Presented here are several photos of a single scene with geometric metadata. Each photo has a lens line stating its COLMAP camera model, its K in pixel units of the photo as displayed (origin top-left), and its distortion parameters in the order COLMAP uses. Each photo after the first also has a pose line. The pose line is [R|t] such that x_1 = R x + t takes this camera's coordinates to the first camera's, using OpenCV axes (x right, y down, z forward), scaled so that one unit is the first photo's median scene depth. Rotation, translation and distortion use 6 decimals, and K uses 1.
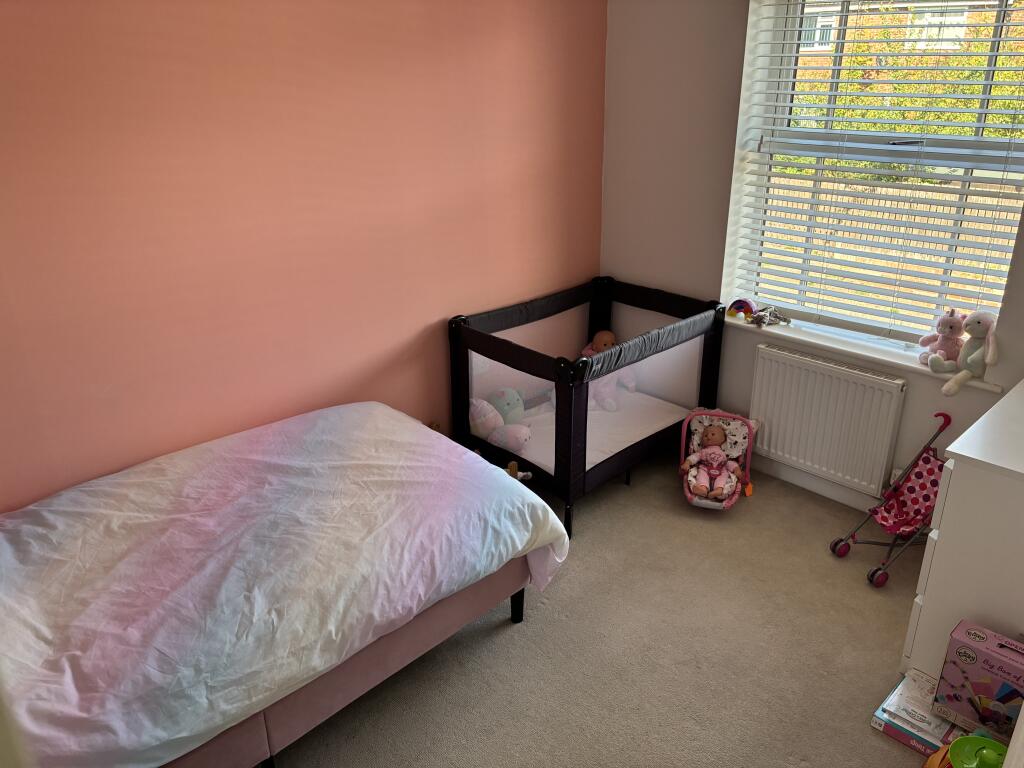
lens RADIAL K [[789.0, 0, 511.6], [0, 789.0, 383.5], [0, 0, 1]] dist [0.002457, 0.007480]
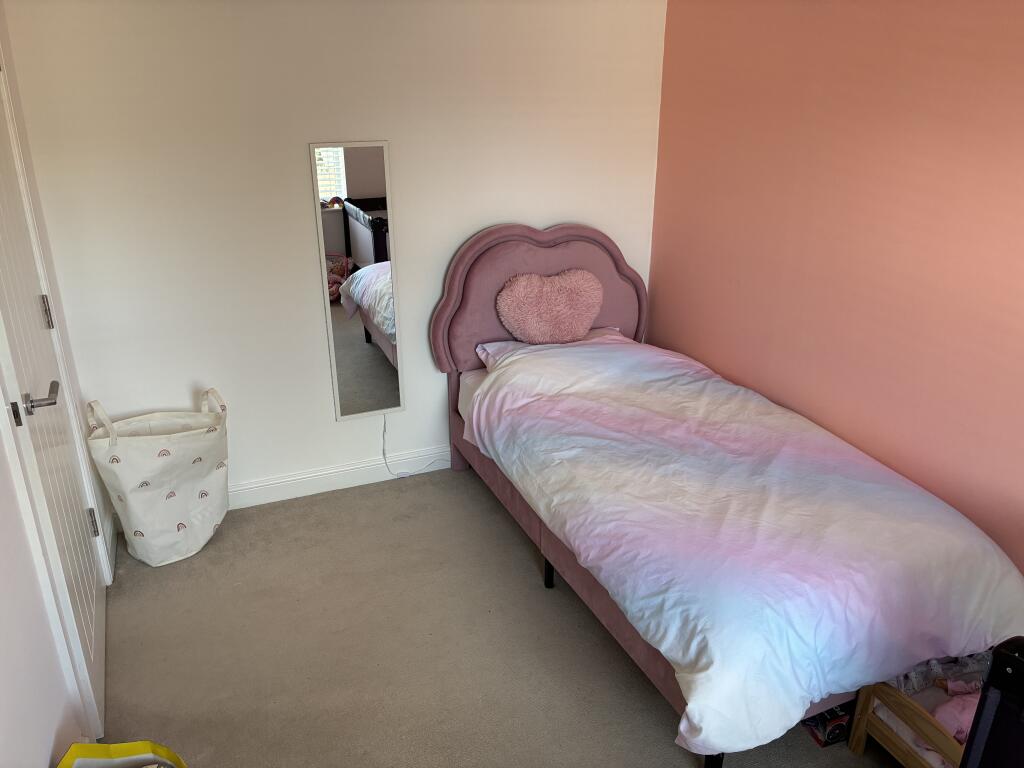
lens RADIAL K [[789.0, 0, 511.2], [0, 789.0, 383.9], [0, 0, 1]] dist [0.002457, 0.007480]
pose [[-0.383211, 0.347849, -0.855658, 0.740970], [-0.350500, 0.802324, 0.483141, -0.388400], [0.854575, 0.485053, -0.185539, 0.970322]]
